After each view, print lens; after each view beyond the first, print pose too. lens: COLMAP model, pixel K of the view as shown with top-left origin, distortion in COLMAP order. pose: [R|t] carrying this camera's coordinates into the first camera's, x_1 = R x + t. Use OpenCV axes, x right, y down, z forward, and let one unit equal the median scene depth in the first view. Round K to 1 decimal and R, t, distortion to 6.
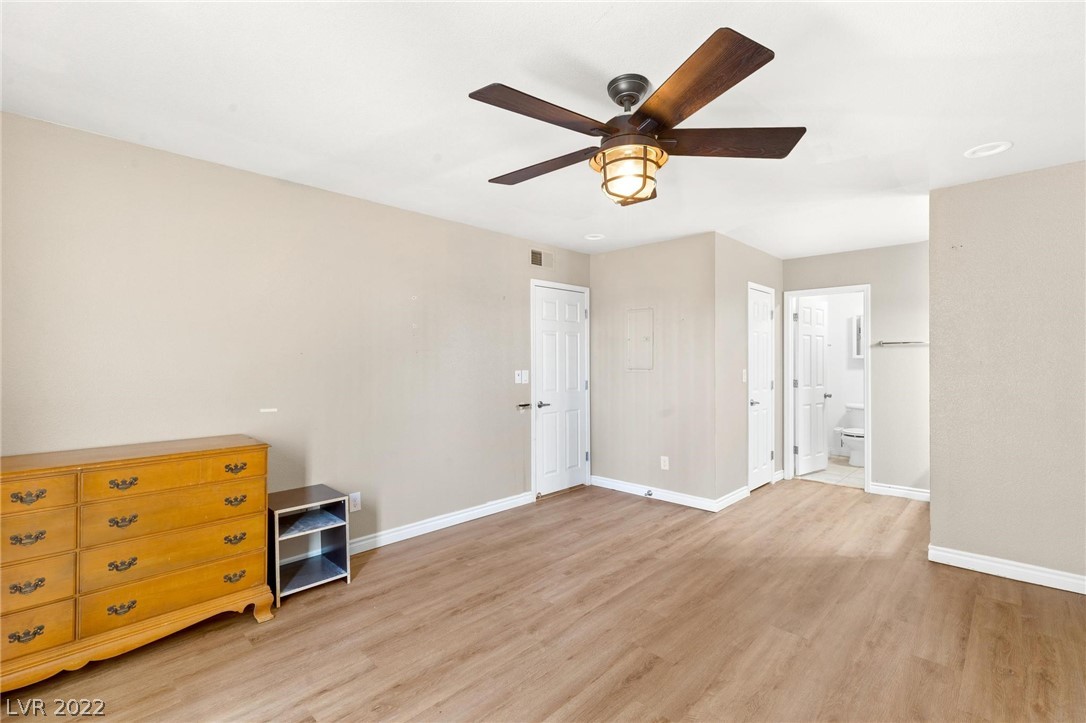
lens RADIAL K [[491.2, 0, 543.0], [0, 491.2, 361.5], [0, 0, 1]] dist [0.000662, -0.000058]
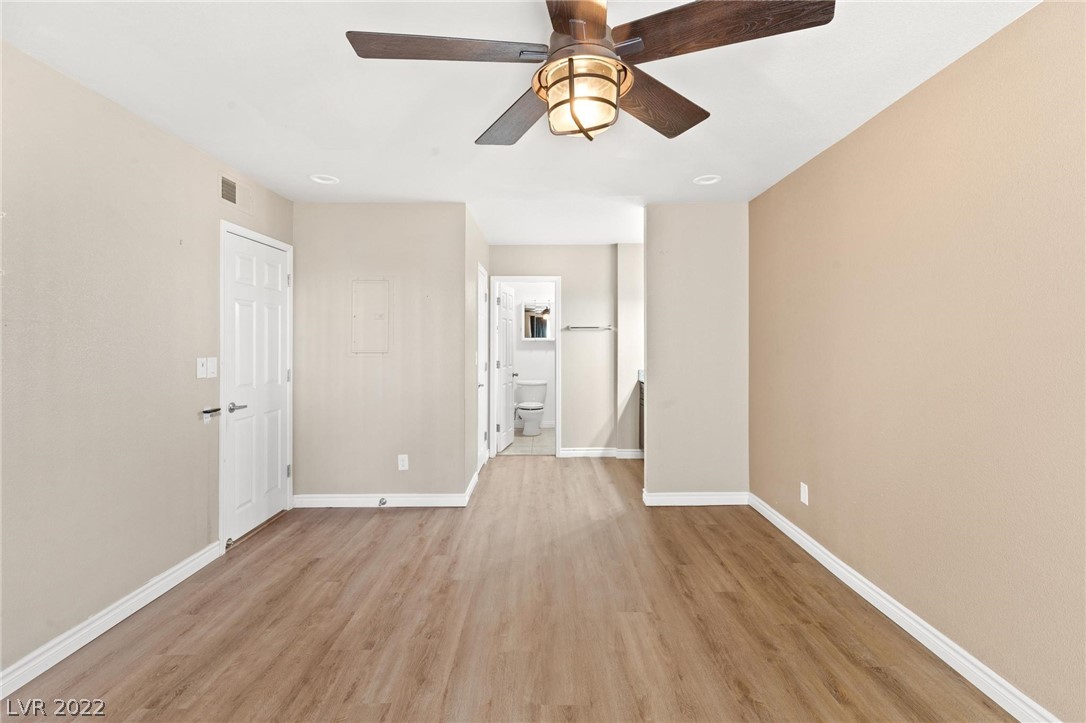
lens RADIAL K [[492.4, 0, 548.9], [0, 492.4, 338.9], [0, 0, 1]] dist [0.001517, 0.000303]
pose [[0.710396, 0.004698, 0.703786, -0.206318], [0.003019, 0.999948, -0.009723, 0.001129], [-0.703796, 0.009032, 0.710345, 0.247961]]
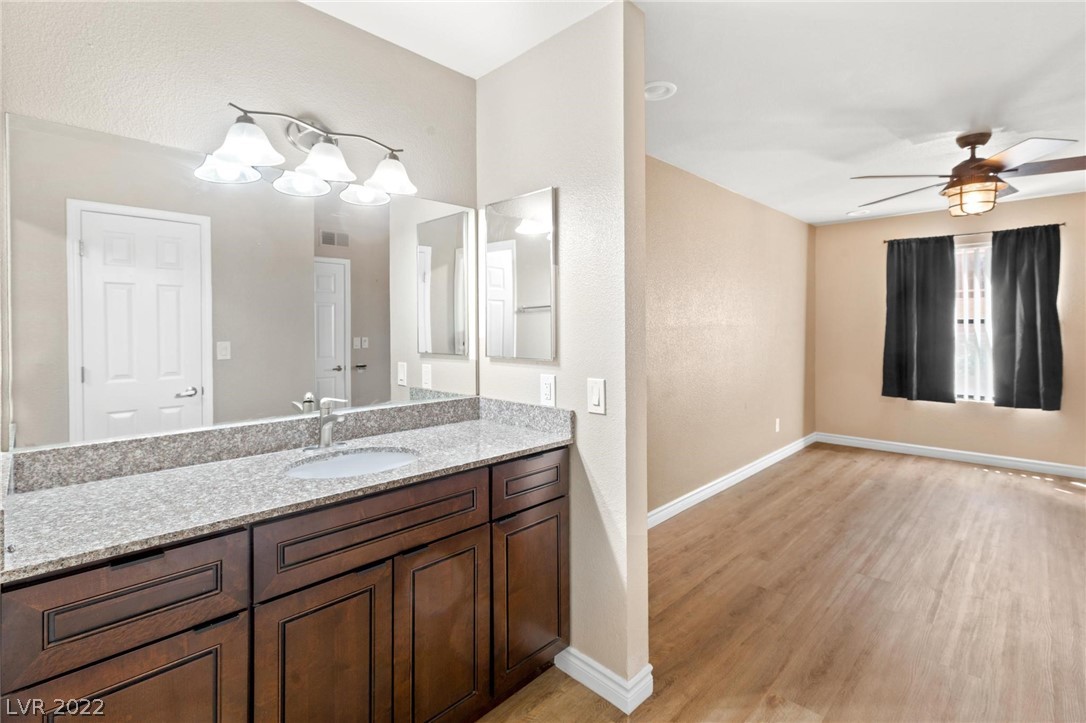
lens RADIAL K [[493.0, 0, 541.5], [0, 493.0, 323.2], [0, 0, 1]] dist [0.003023, 0.000584]
pose [[-0.999700, 0.006844, 0.023526, 0.739226], [0.006712, 0.999961, -0.005719, -0.004413], [-0.023565, -0.005559, -0.999707, 1.291083]]
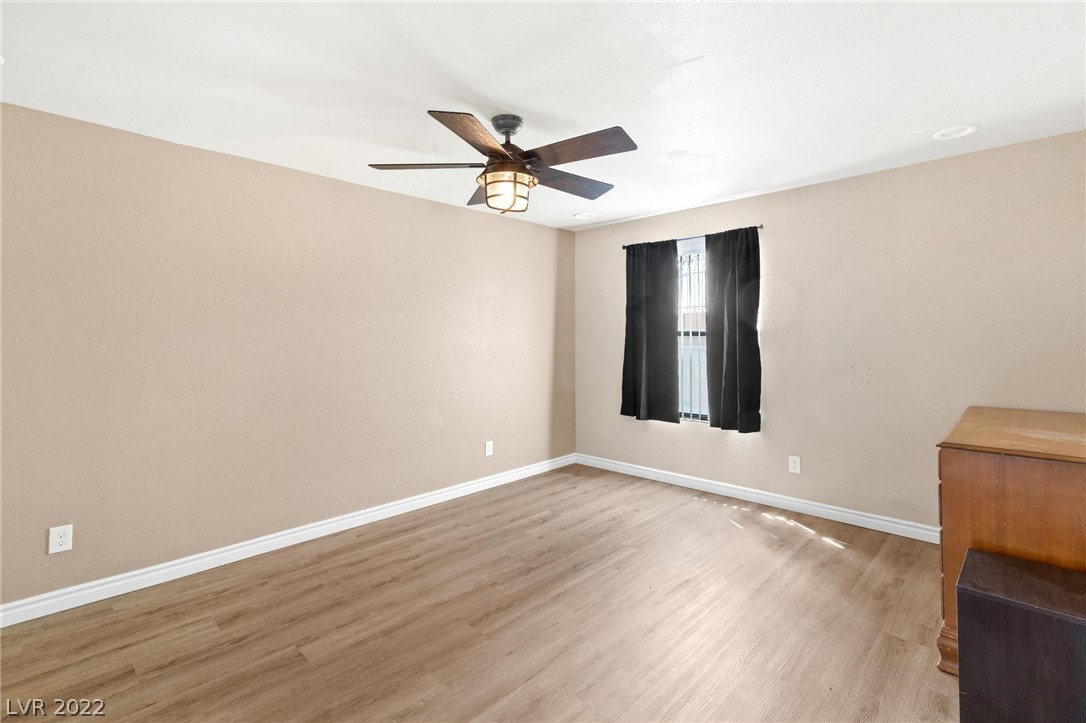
lens RADIAL K [[493.0, 0, 541.5], [0, 493.0, 323.2], [0, 0, 1]] dist [0.003023, 0.000584]
pose [[-0.999940, 0.009564, 0.005361, 0.041244], [0.009406, 0.999544, -0.028690, -0.002719], [-0.005633, -0.028638, -0.999574, 1.161466]]
